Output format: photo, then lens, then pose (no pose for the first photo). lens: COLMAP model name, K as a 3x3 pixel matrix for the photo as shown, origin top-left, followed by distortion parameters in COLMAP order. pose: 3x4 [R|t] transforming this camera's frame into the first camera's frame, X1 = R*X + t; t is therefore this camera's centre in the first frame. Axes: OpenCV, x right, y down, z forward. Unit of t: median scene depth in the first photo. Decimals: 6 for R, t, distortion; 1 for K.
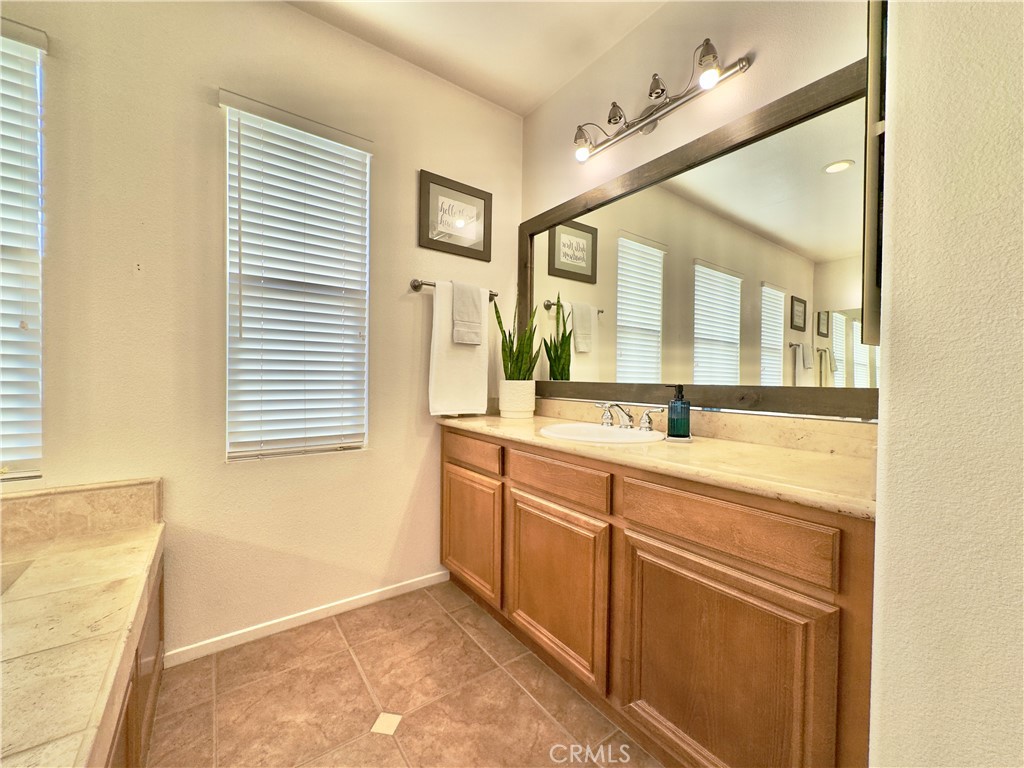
lens RADIAL K [[407.3, 0, 533.7], [0, 407.3, 386.5], [0, 0, 1]] dist [-0.005070, 0.001062]
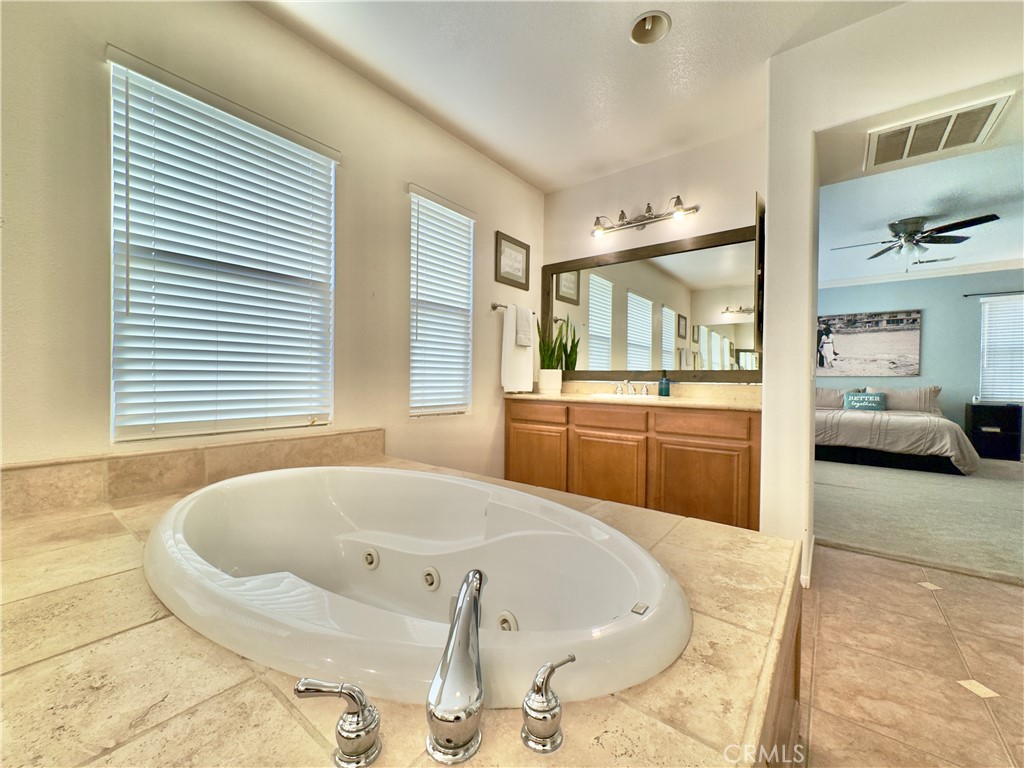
lens RADIAL K [[407.3, 0, 535.4], [0, 407.3, 386.9], [0, 0, 1]] dist [-0.005070, 0.001062]
pose [[0.959362, -0.004479, 0.282144, -0.558355], [0.002149, 0.999961, 0.008566, 0.038748], [-0.282172, -0.007612, 0.959334, -0.492728]]
